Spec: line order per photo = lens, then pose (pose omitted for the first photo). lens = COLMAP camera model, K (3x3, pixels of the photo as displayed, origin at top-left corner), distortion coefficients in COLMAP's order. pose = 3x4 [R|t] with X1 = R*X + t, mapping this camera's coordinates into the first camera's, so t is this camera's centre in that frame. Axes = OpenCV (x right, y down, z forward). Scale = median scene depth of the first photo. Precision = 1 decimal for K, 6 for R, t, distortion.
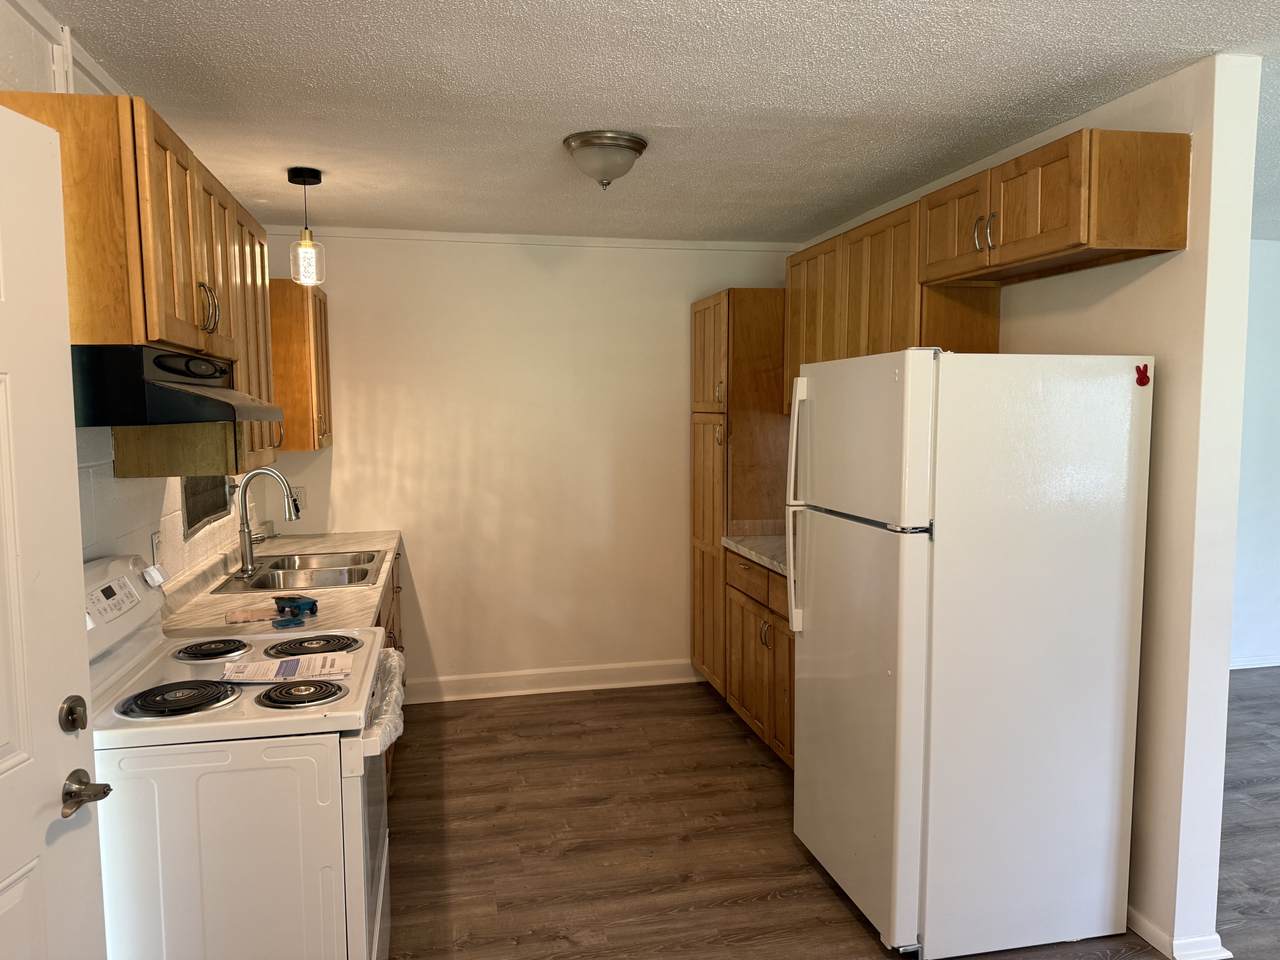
lens RADIAL K [[888.0, 0, 628.5], [0, 888.0, 493.4], [0, 0, 1]] dist [-0.000955, -0.023393]
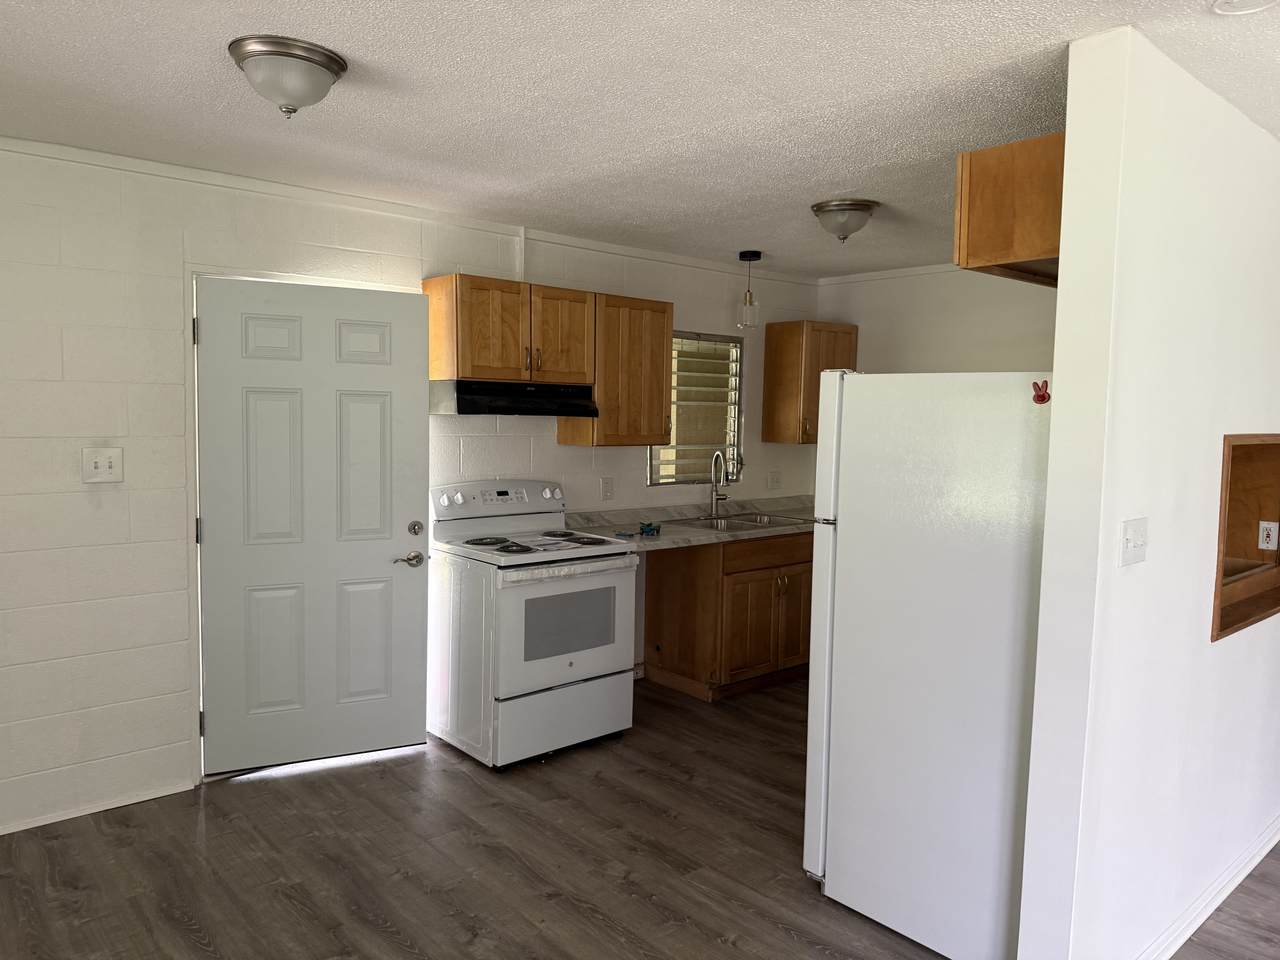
lens RADIAL K [[888.0, 0, 640.1], [0, 888.0, 471.9], [0, 0, 1]] dist [-0.000955, -0.023393]
pose [[0.494727, 0.080272, -0.865333, 1.084323], [-0.101799, 0.994223, 0.034028, -0.035444], [0.863066, 0.071256, 0.500040, 0.158239]]
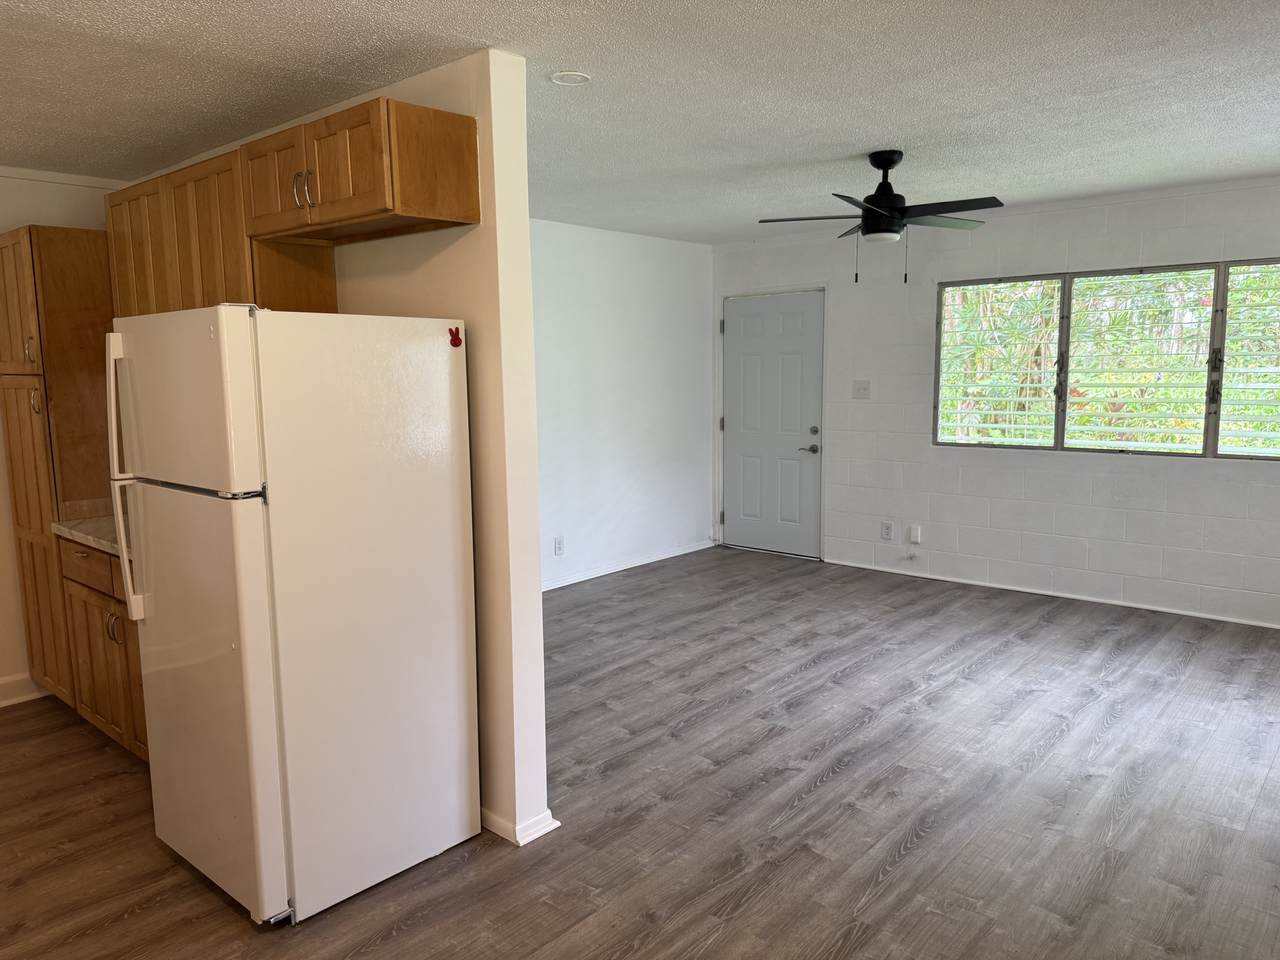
lens RADIAL K [[888.0, 0, 645.3], [0, 888.0, 501.0], [0, 0, 1]] dist [-0.000955, -0.023393]
pose [[0.787098, -0.093746, 0.609662, 0.066721], [0.062374, 0.995414, 0.072535, 0.004205], [-0.613666, -0.019065, 0.789335, -0.021650]]
